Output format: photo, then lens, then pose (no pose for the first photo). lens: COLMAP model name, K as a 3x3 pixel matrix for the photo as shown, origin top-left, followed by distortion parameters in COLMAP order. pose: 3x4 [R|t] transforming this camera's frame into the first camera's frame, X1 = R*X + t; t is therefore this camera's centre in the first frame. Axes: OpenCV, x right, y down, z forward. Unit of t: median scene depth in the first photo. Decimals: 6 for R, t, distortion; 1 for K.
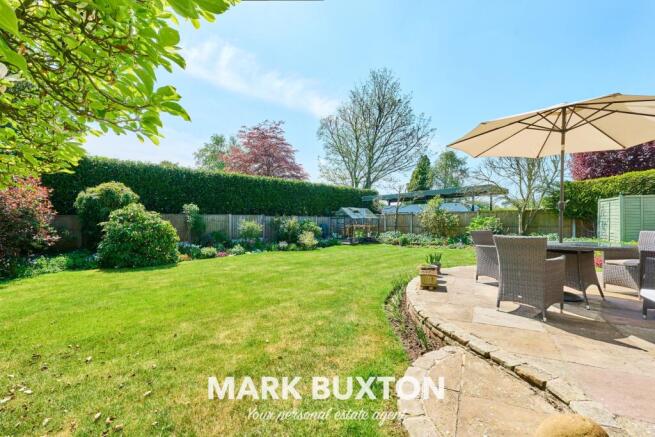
lens RADIAL K [[279.0, 0, 327.5], [0, 279.0, 218.5], [0, 0, 1]] dist [-0.000279, -0.000012]
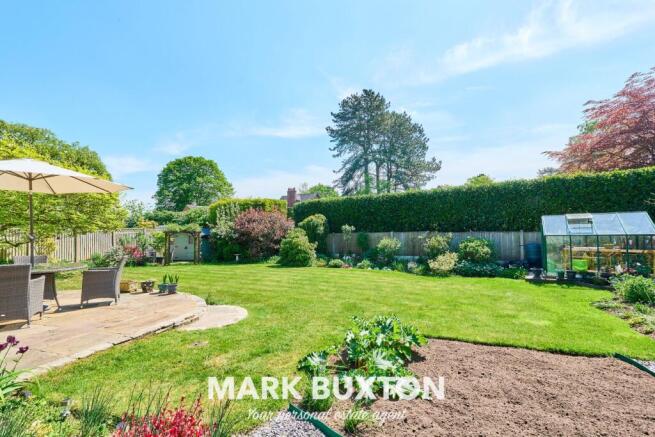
lens RADIAL K [[276.8, 0, 326.9], [0, 276.8, 226.7], [0, 0, 1]] dist [-0.000315, 0.000222]
pose [[0.205727, -0.033280, -0.978043, 0.621470], [0.011820, 0.999433, -0.031521, -0.004145], [0.978538, -0.005076, 0.206004, 0.537894]]
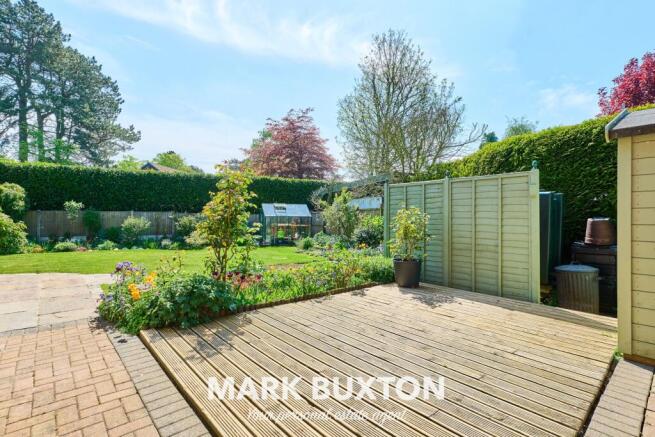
lens RADIAL K [[316.8, 0, 327.5], [0, 316.8, 218.5], [0, 0, 1]] dist [-0.000879, -0.000296]
pose [[0.932162, 0.008041, -0.361953, 0.721501], [-0.006251, 0.999962, 0.006115, 0.000906], [0.361988, -0.003437, 0.932176, 0.183067]]
